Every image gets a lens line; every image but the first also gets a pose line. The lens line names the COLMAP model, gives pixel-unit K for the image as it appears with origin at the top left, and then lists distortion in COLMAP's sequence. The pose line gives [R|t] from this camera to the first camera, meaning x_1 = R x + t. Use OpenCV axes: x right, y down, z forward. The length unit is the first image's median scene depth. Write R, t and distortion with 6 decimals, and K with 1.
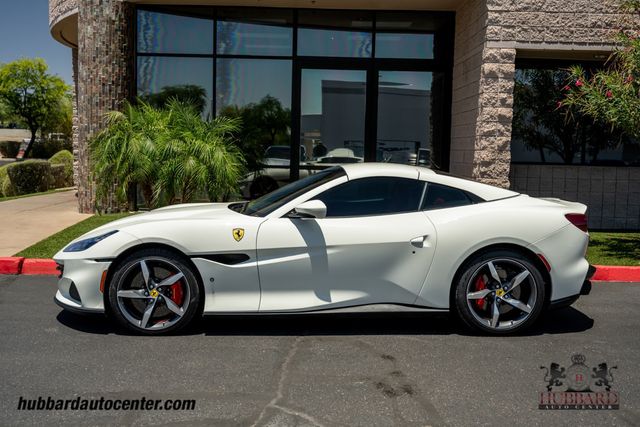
lens RADIAL K [[750.4, 0, 324.4], [0, 750.4, 208.7], [0, 0, 1]] dist [0.024652, 0.000000]
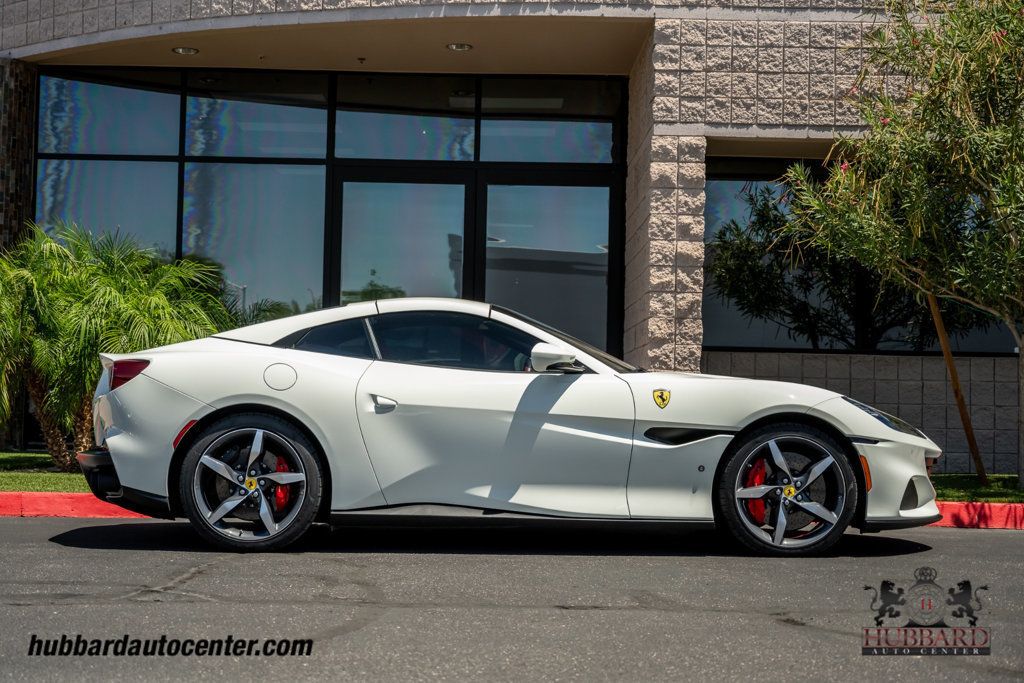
lens RADIAL K [[1793.5, 0, 477.5], [0, 1793.5, 325.9], [0, 0, 1]] dist [0.069884, 0.000000]
pose [[0.999791, -0.002524, -0.020298, 0.112066], [-0.000147, 0.991448, -0.130504, 0.101202], [0.020454, 0.130480, 0.991240, -0.309488]]
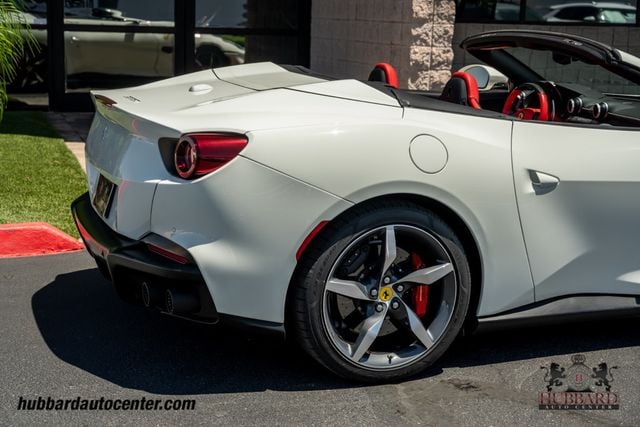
lens RADIAL K [[1030.0, 0, 317.6], [0, 1030.0, 218.2], [0, 0, 1]] dist [0.021982, 0.000000]
pose [[0.934425, -0.067889, 0.349630, -0.171260], [0.021403, 0.990595, 0.135145, -0.016761], [-0.355516, -0.118800, 0.927090, 0.232682]]
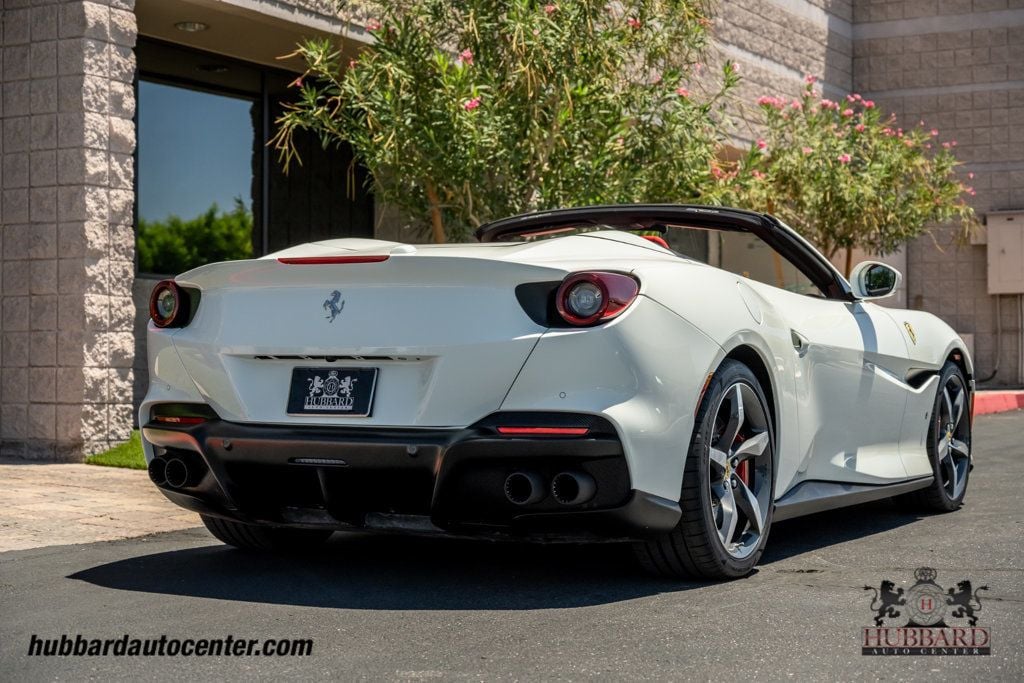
lens RADIAL K [[1894.5, 0, 520.6], [0, 1894.5, 347.6], [0, 0, 1]] dist [0.043023, 0.000000]
pose [[0.473208, -0.012193, 0.880867, -0.561195], [0.083522, 0.996021, -0.031081, 0.037627], [-0.876983, 0.088280, 0.472343, 0.347669]]
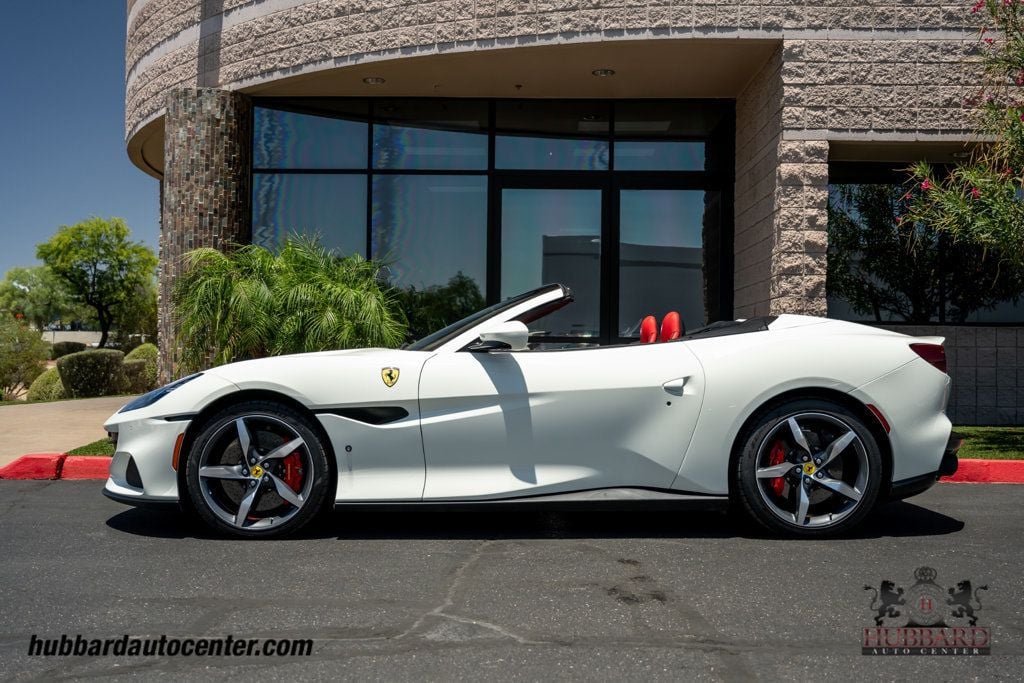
lens RADIAL K [[1152.6, 0, 516.0], [0, 1152.6, 336.5], [0, 0, 1]] dist [0.021452, 0.000000]
pose [[0.999532, -0.011938, -0.028152, 0.010661], [0.008992, 0.994688, -0.102538, 0.055762], [0.029226, 0.102237, 0.994331, 0.017155]]
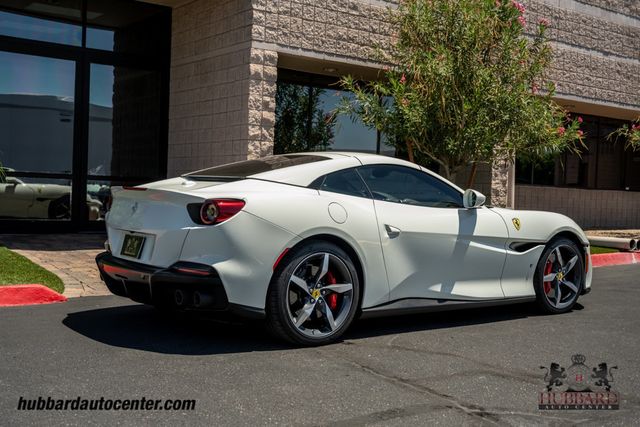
lens RADIAL K [[791.8, 0, 307.9], [0, 791.8, 209.9], [0, 0, 1]] dist [-0.004435, 0.000000]
pose [[0.806122, -0.007142, 0.591706, -0.321950], [0.031760, 0.999008, -0.031211, 0.024538], [-0.590896, 0.043953, 0.805549, 0.162408]]
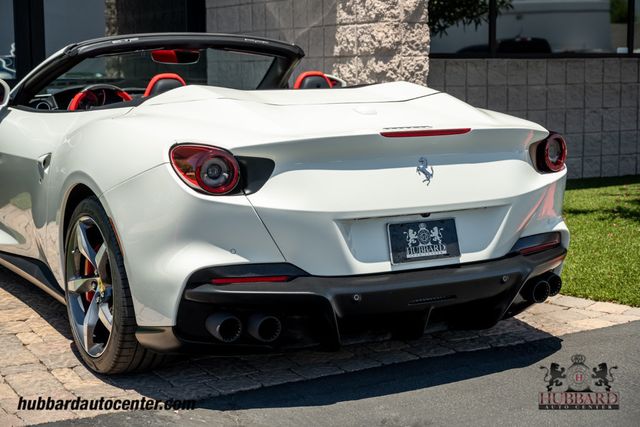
lens RADIAL K [[1171.2, 0, 319.9], [0, 1171.2, 212.1], [0, 0, 1]] dist [0.049383, 0.000000]
pose [[0.863772, -0.090047, 0.495771, -0.161871], [0.068969, 0.995771, 0.060699, -0.012826], [-0.499140, -0.018237, 0.866329, 0.439781]]
